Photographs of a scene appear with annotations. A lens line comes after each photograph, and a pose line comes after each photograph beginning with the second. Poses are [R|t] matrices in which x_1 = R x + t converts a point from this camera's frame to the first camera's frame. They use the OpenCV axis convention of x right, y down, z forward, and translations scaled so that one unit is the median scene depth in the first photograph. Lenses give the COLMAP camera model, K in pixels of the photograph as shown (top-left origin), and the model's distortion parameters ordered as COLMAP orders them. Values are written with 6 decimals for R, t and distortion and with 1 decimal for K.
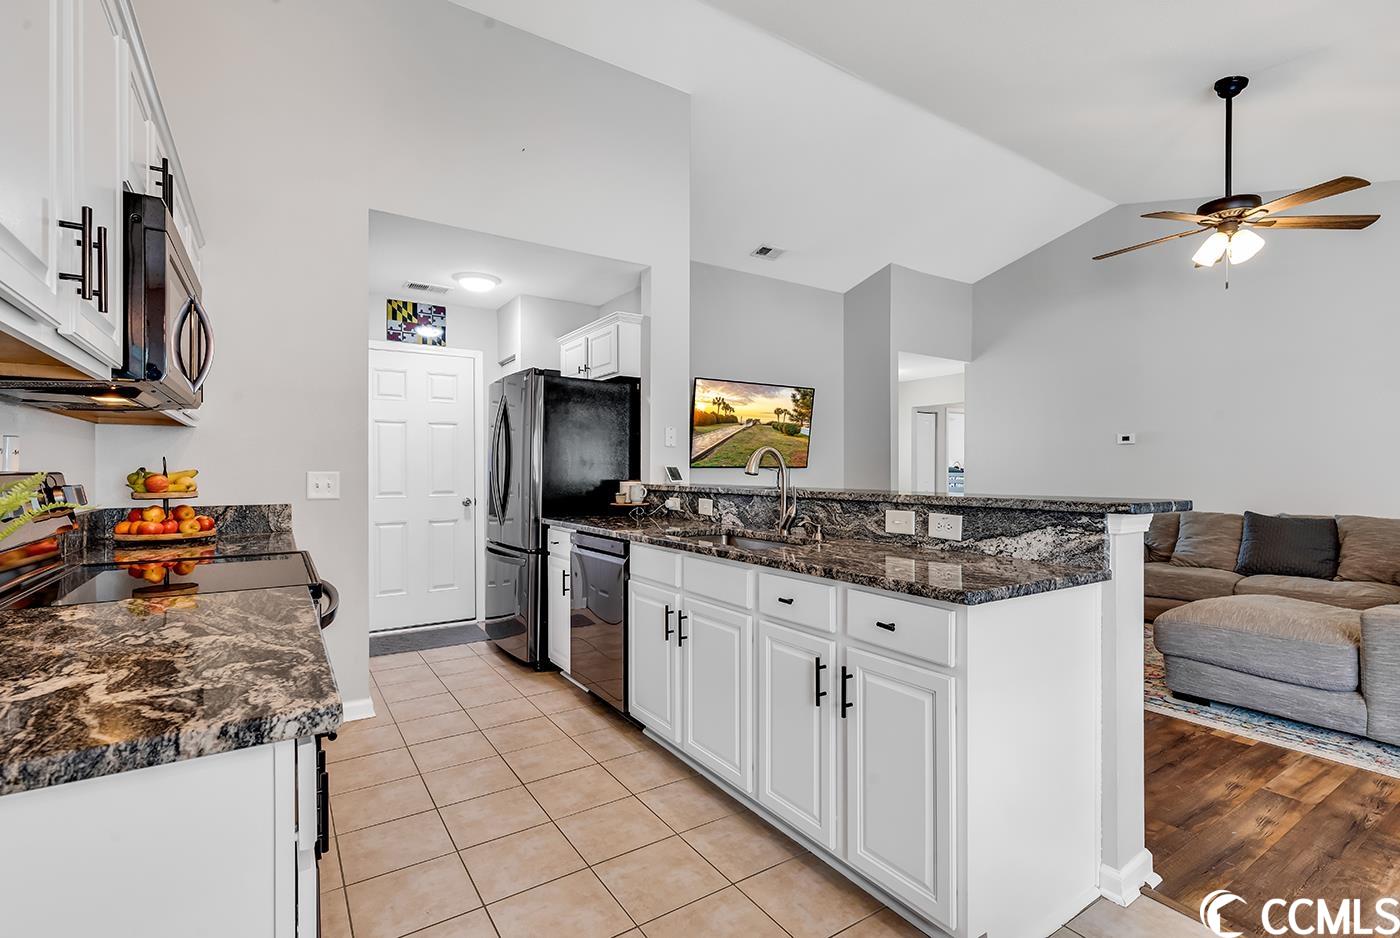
lens RADIAL K [[632.6, 0, 703.4], [0, 632.6, 463.7], [0, 0, 1]] dist [0.001484, 0.000991]
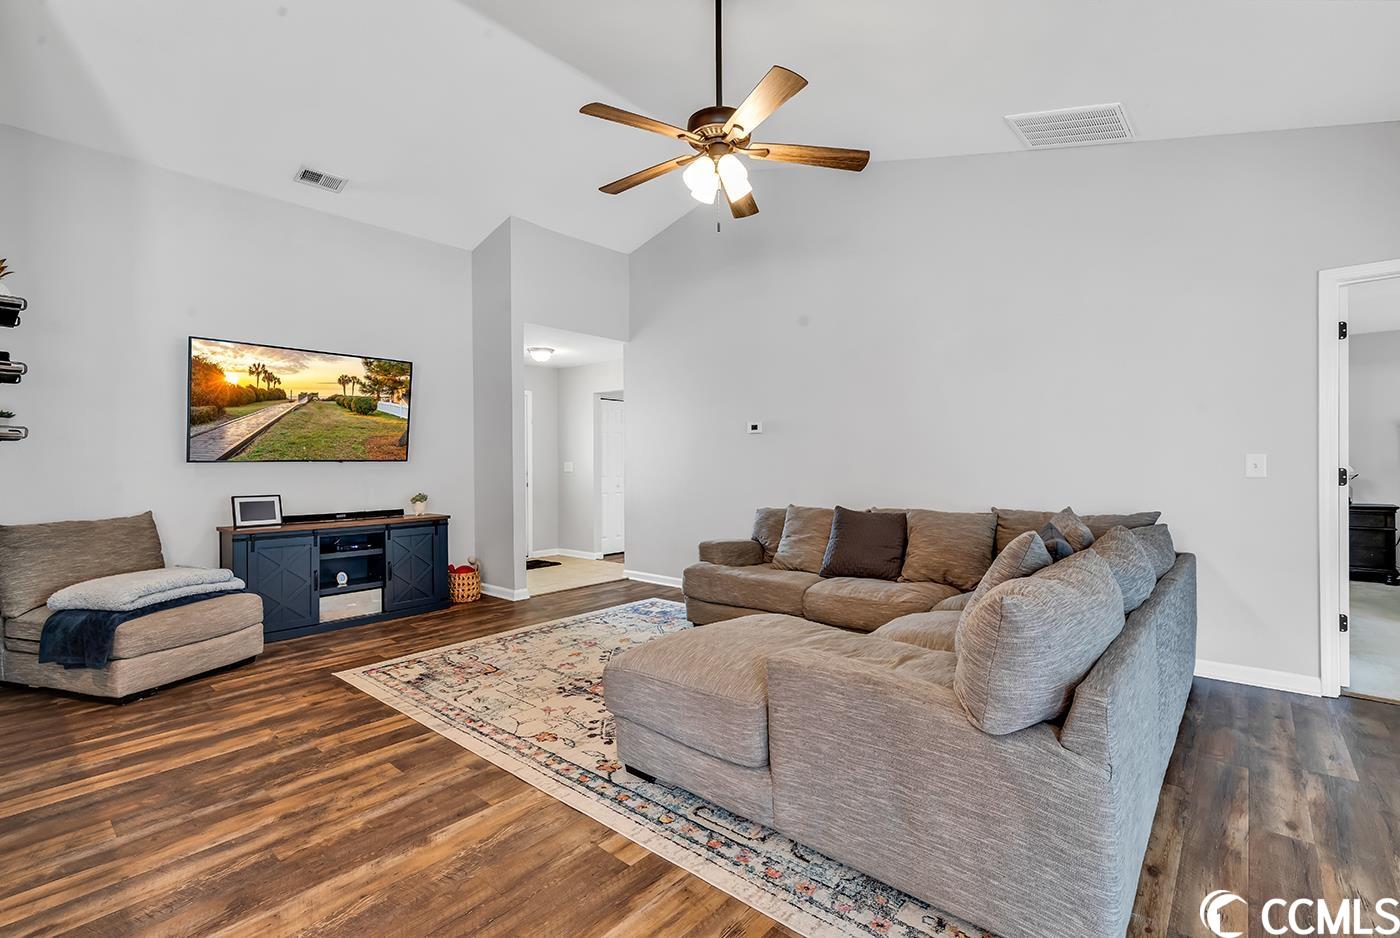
lens RADIAL K [[632.6, 0, 703.4], [0, 632.6, 463.7], [0, 0, 1]] dist [0.001484, 0.000991]
pose [[0.967743, -0.007623, 0.251824, 0.551968], [0.005243, 0.999935, 0.010120, 0.004159], [-0.251885, -0.008473, 0.967720, 0.230078]]
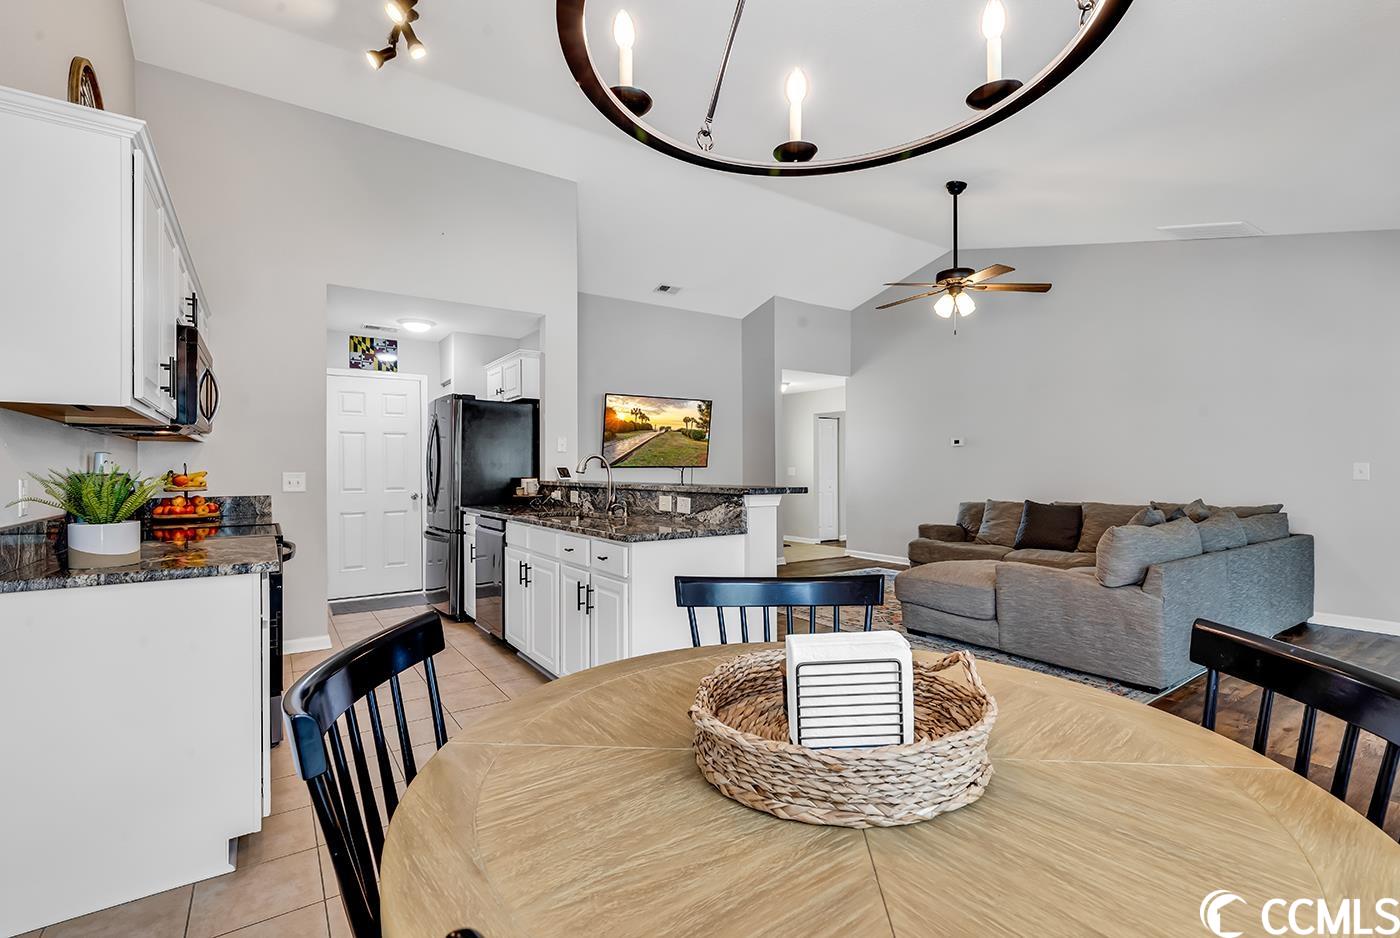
lens RADIAL K [[638.2, 0, 692.7], [0, 638.2, 461.1], [0, 0, 1]] dist [-0.000537, -0.000026]
pose [[0.999970, -0.005332, -0.005615, 0.240981], [0.005314, 0.999981, -0.003169, -0.003021], [0.005632, 0.003139, 0.999979, -0.338622]]
